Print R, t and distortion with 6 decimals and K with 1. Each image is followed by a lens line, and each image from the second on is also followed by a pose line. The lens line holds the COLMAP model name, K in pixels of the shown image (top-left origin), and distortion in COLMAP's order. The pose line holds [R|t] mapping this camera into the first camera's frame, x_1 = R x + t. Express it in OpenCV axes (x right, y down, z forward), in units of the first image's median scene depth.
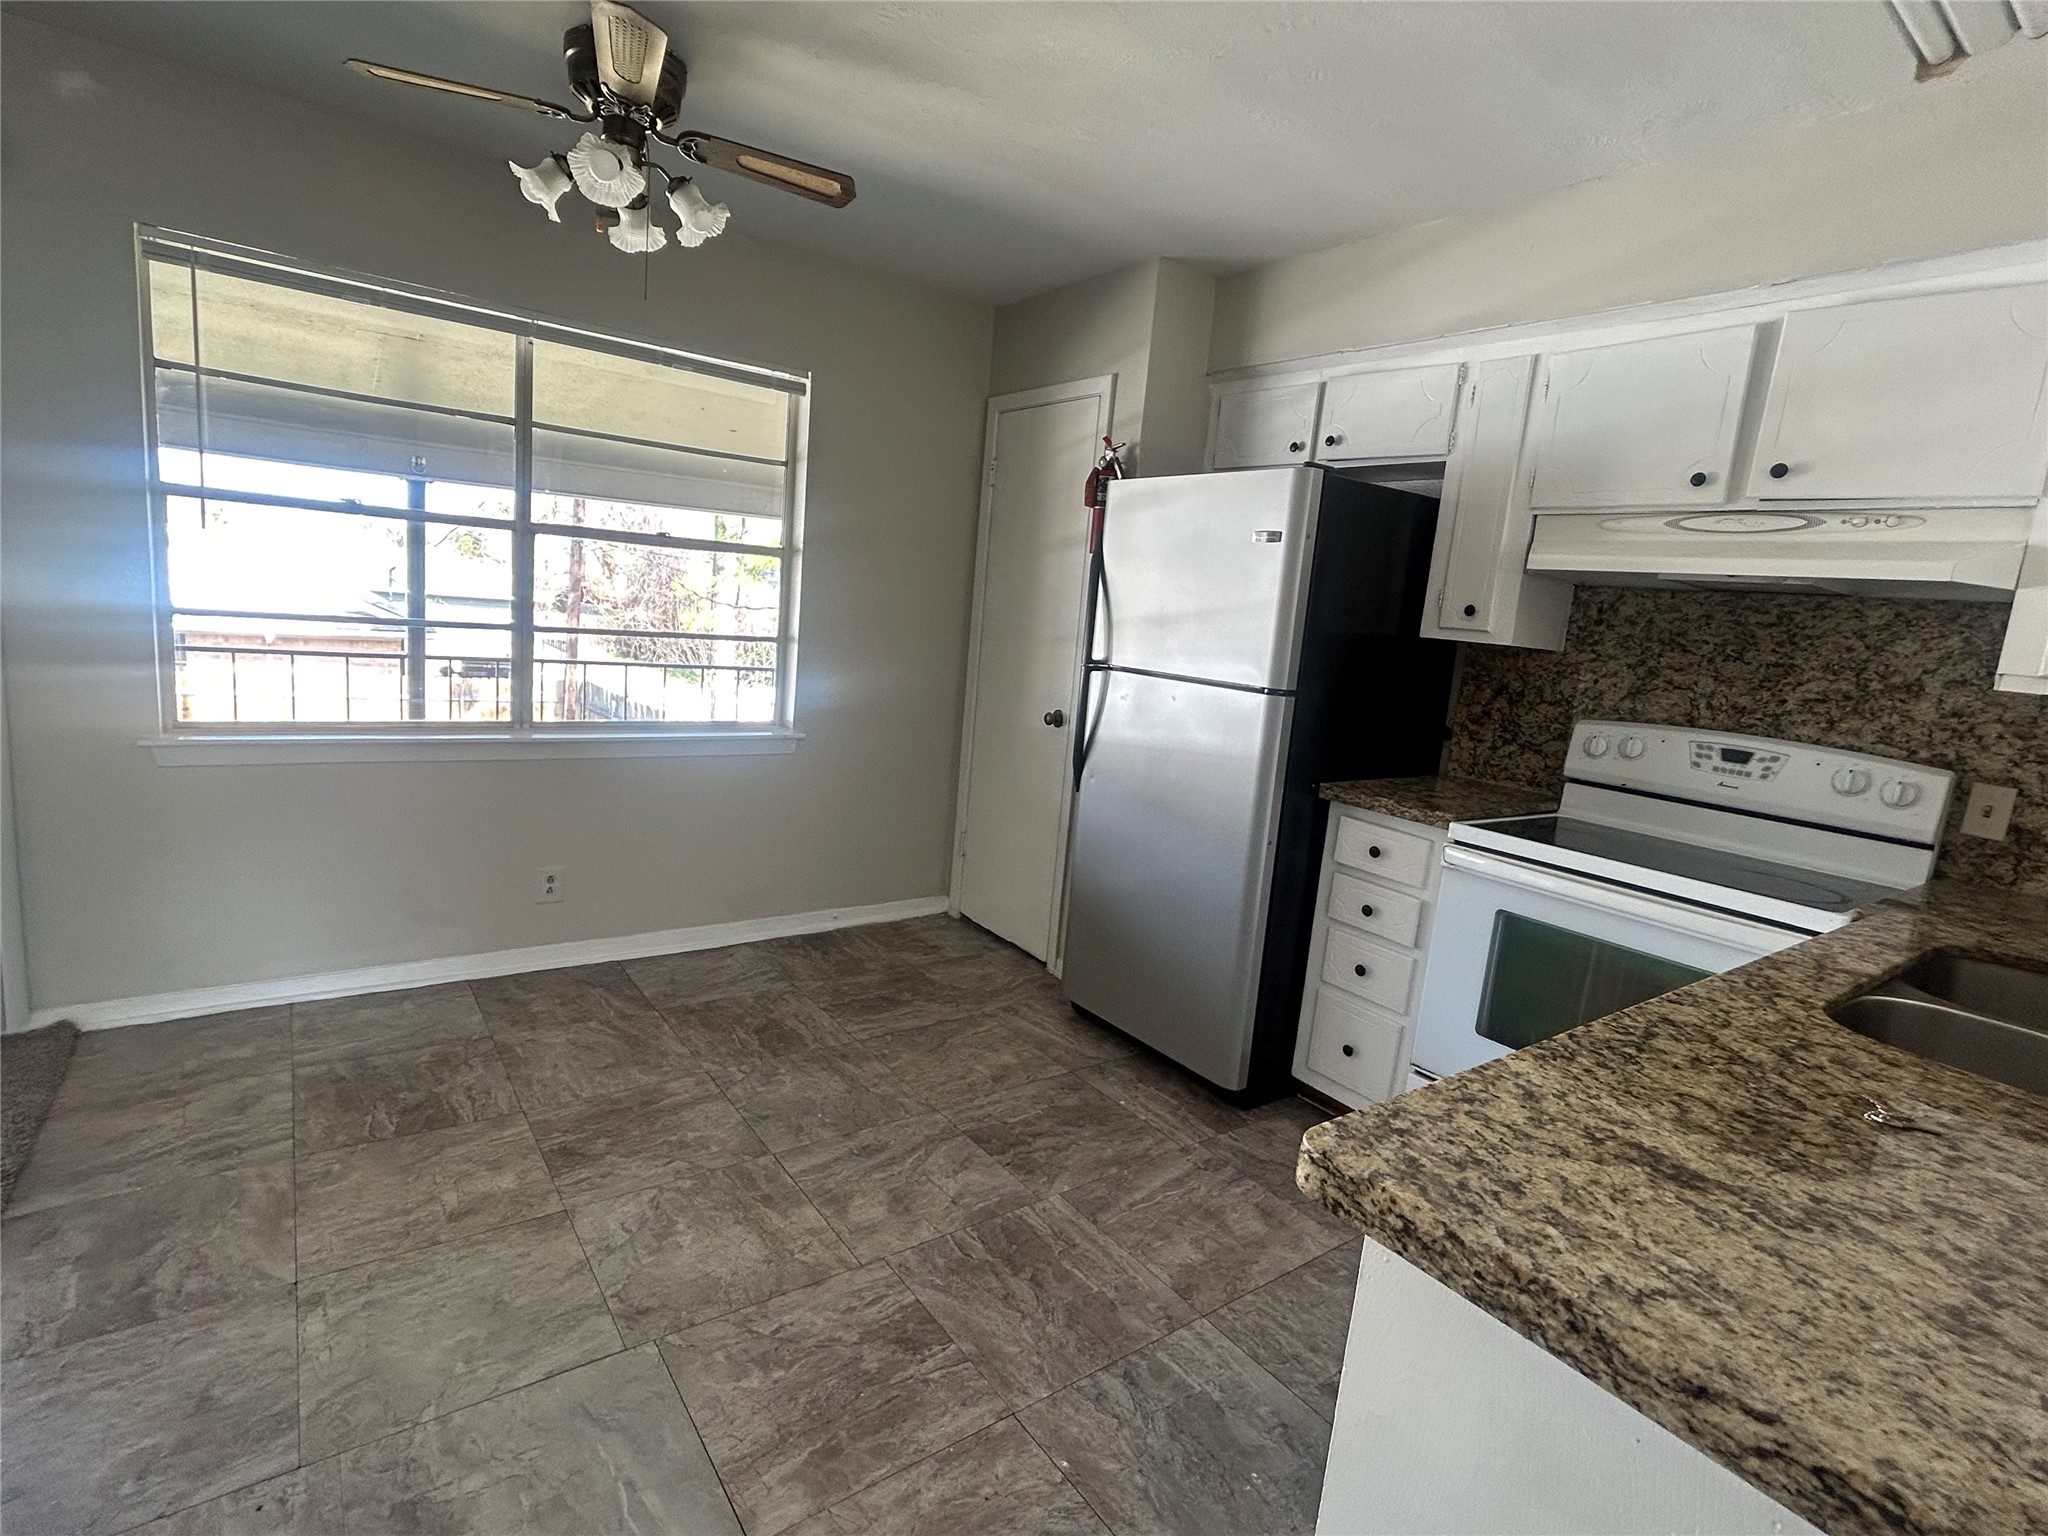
lens RADIAL K [[987.2, 0, 1024.0], [0, 987.2, 768.0], [0, 0, 1]] dist [0.002449, 0.001230]
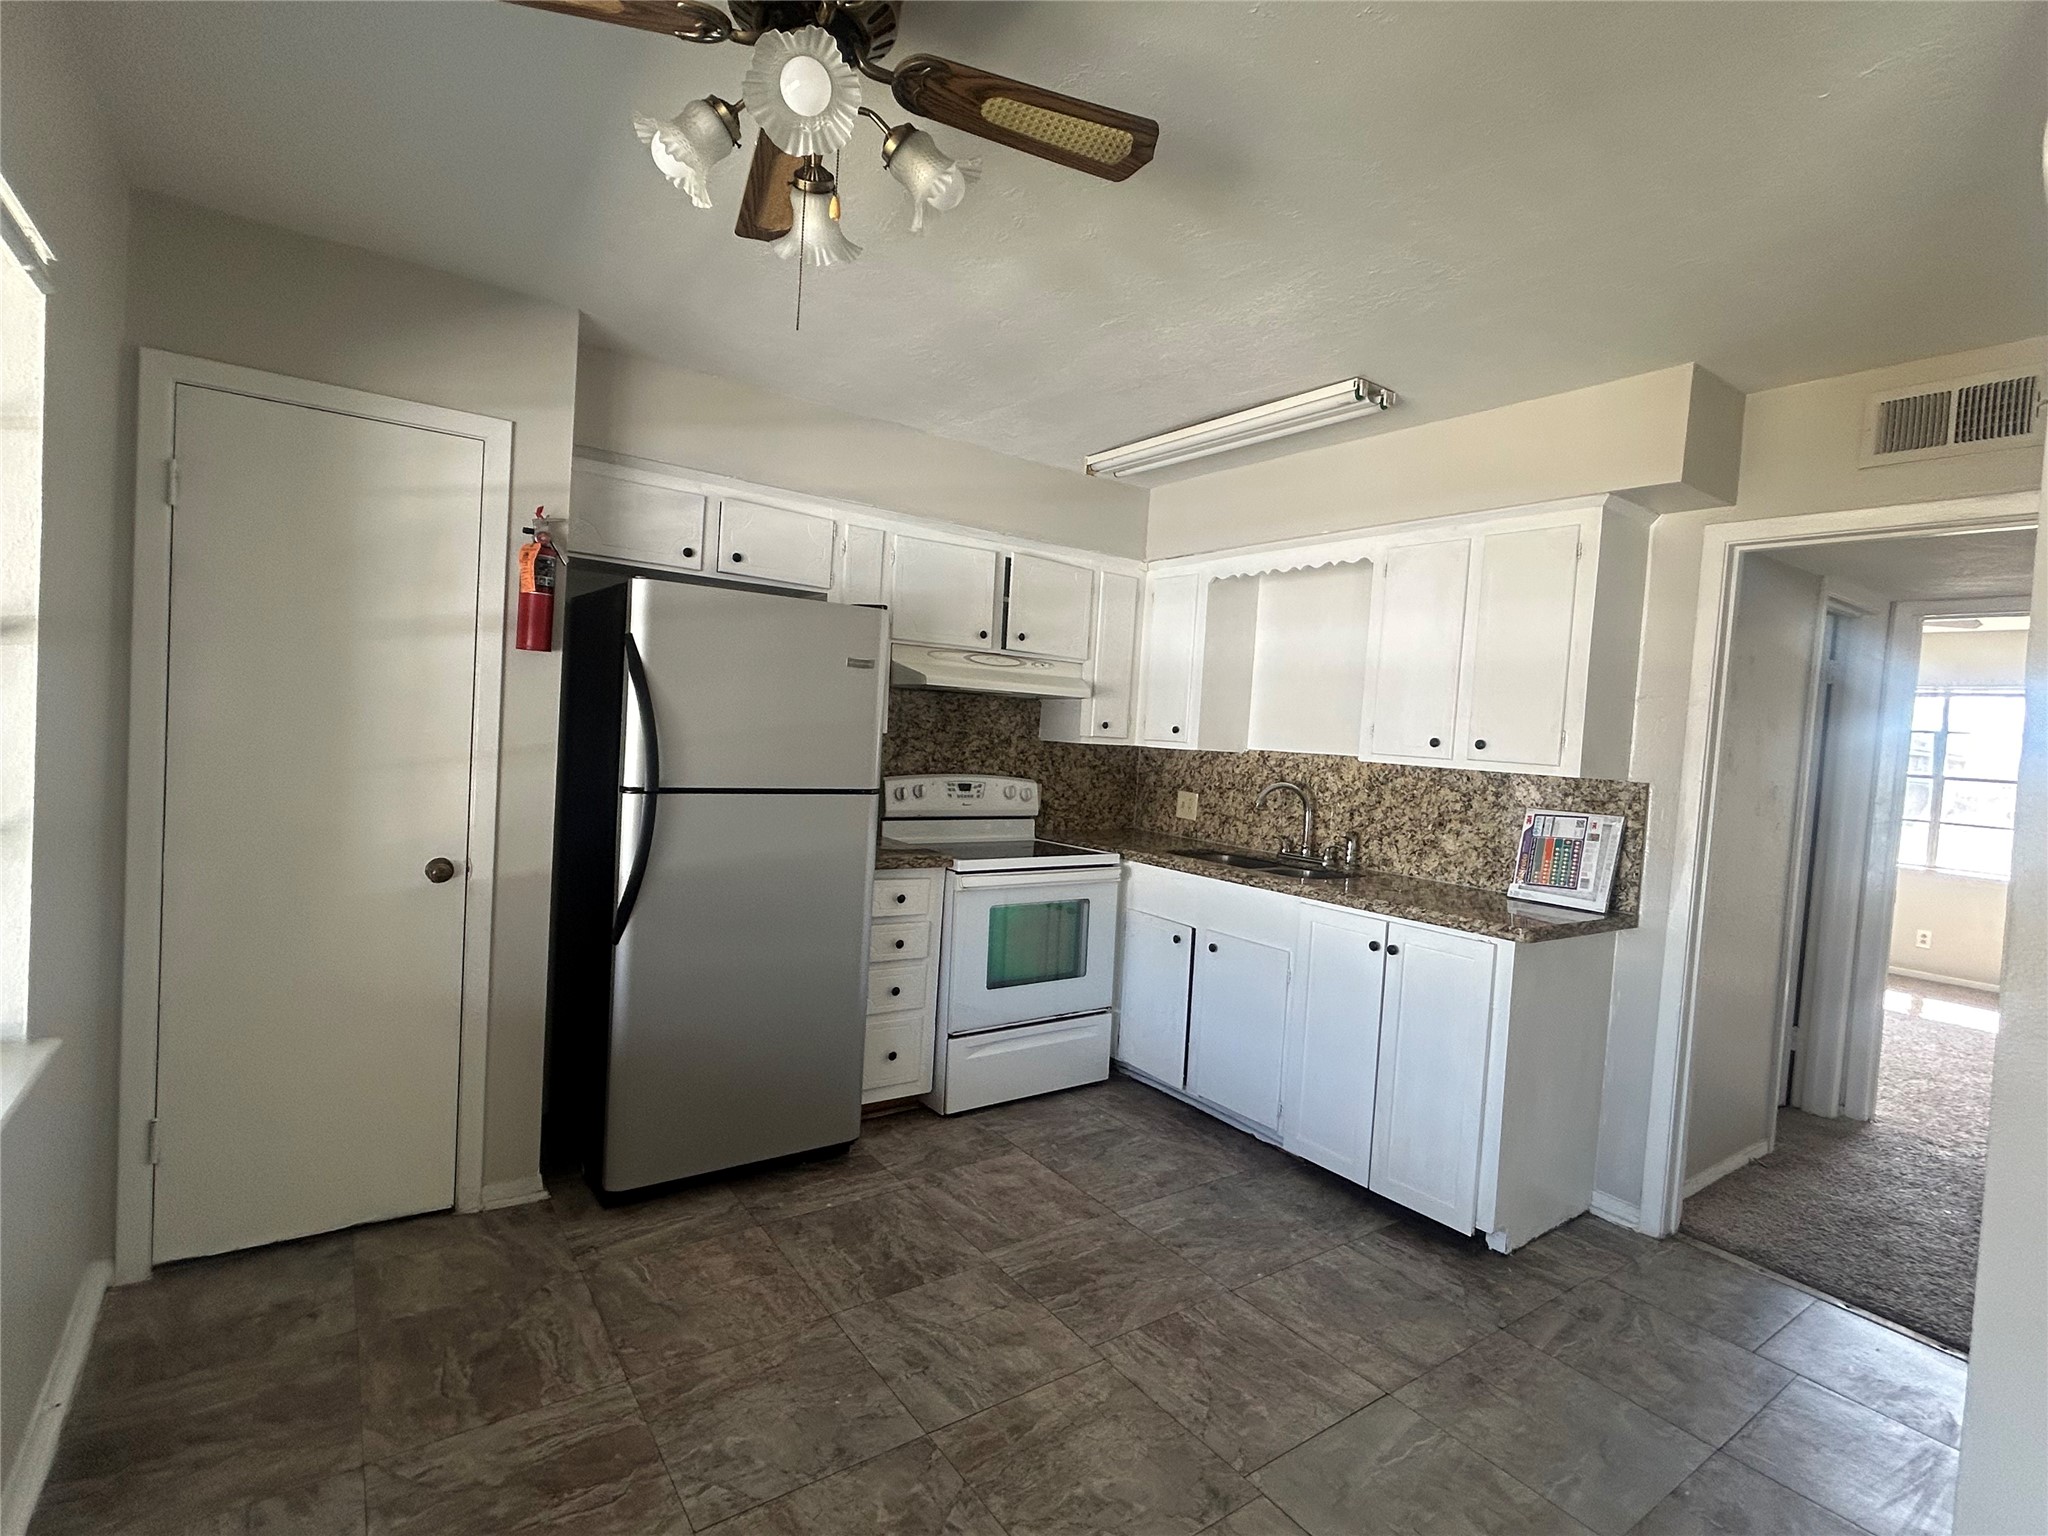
lens RADIAL K [[987.2, 0, 1024.0], [0, 987.2, 768.0], [0, 0, 1]] dist [0.002449, 0.001230]
pose [[0.024666, -0.129948, 0.991214, -0.959816], [0.109304, 0.985922, 0.126534, -0.244636], [-0.993702, 0.105222, 0.038523, 0.796724]]
